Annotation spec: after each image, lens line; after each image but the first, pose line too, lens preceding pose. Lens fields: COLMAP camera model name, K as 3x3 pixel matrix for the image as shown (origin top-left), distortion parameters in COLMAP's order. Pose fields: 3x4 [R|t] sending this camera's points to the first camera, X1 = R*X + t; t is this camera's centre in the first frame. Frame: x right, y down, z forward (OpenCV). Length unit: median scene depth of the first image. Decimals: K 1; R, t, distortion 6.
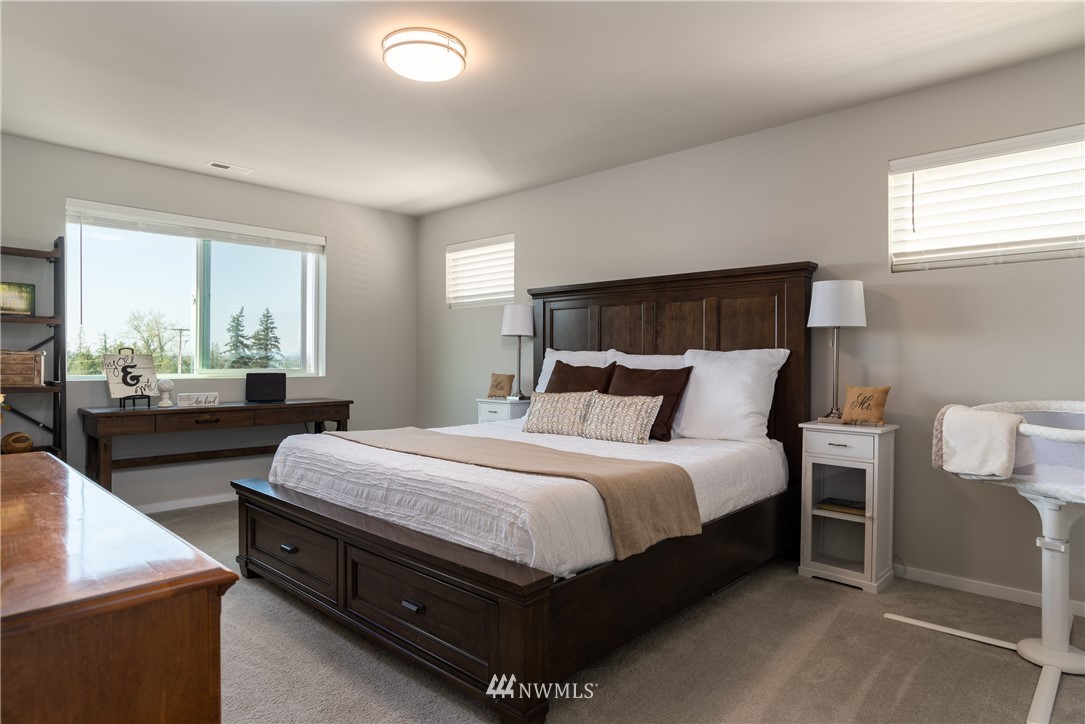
lens RADIAL K [[624.9, 0, 542.5], [0, 624.9, 362.0], [0, 0, 1]] dist [-0.002473, -0.000580]
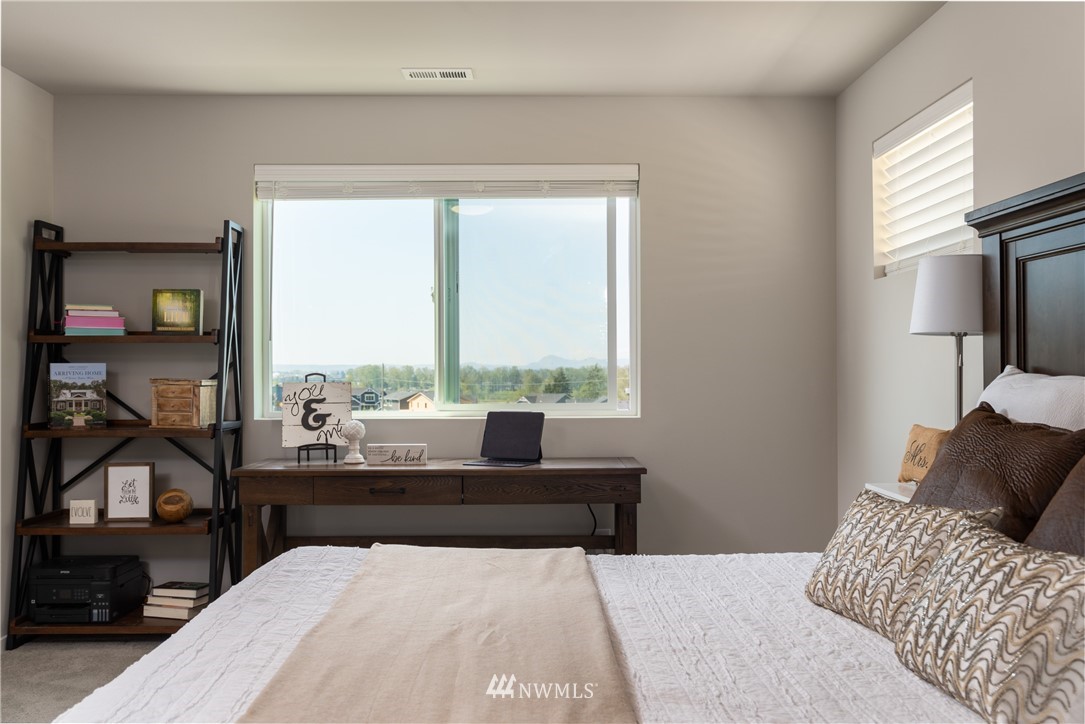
lens RADIAL K [[943.7, 0, 542.5], [0, 943.7, 362.0], [0, 0, 1]] dist [-0.004713, -0.001713]
pose [[0.700241, -0.012268, -0.713802, 0.235771], [0.004833, 0.999911, -0.012443, -0.020474], [0.713891, 0.005263, 0.700237, 0.456760]]
